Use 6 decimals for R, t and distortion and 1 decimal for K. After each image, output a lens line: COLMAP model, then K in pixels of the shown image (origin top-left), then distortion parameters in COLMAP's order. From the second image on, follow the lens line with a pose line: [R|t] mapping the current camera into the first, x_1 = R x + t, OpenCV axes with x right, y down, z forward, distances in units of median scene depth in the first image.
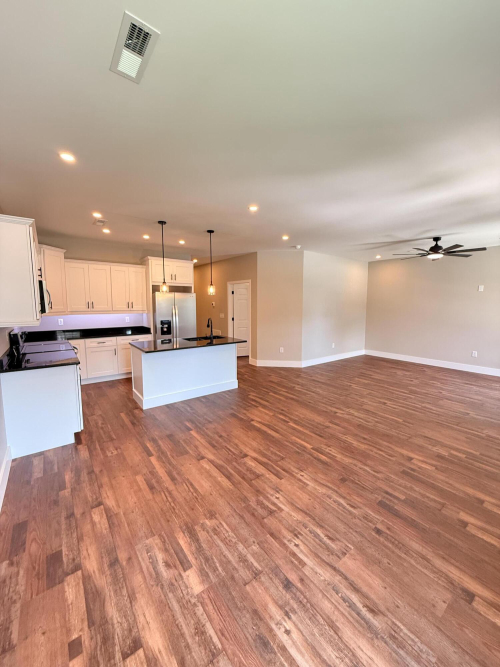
lens RADIAL K [[269.1, 0, 252.1], [0, 269.1, 334.3], [0, 0, 1]] dist [-0.001530, 0.000656]
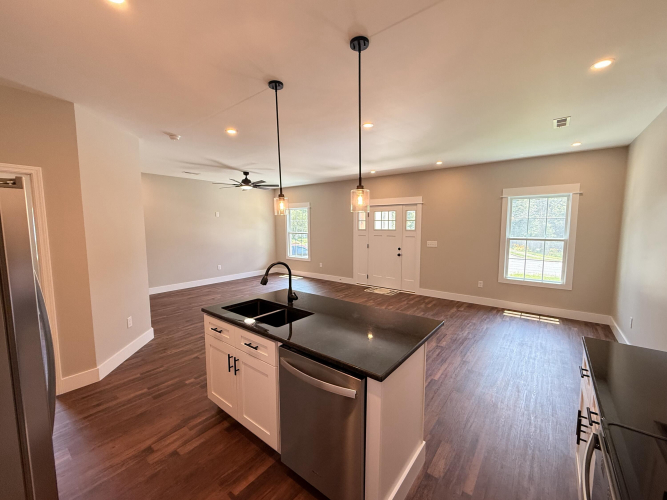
lens RADIAL K [[269.1, 0, 339.0], [0, 269.1, 247.6], [0, 0, 1]] dist [-0.001530, 0.000656]
pose [[-0.238900, -0.081315, 0.967634, -0.689492], [0.123469, 0.985856, 0.113330, -0.127646], [-0.963163, 0.146548, -0.225481, 1.049927]]
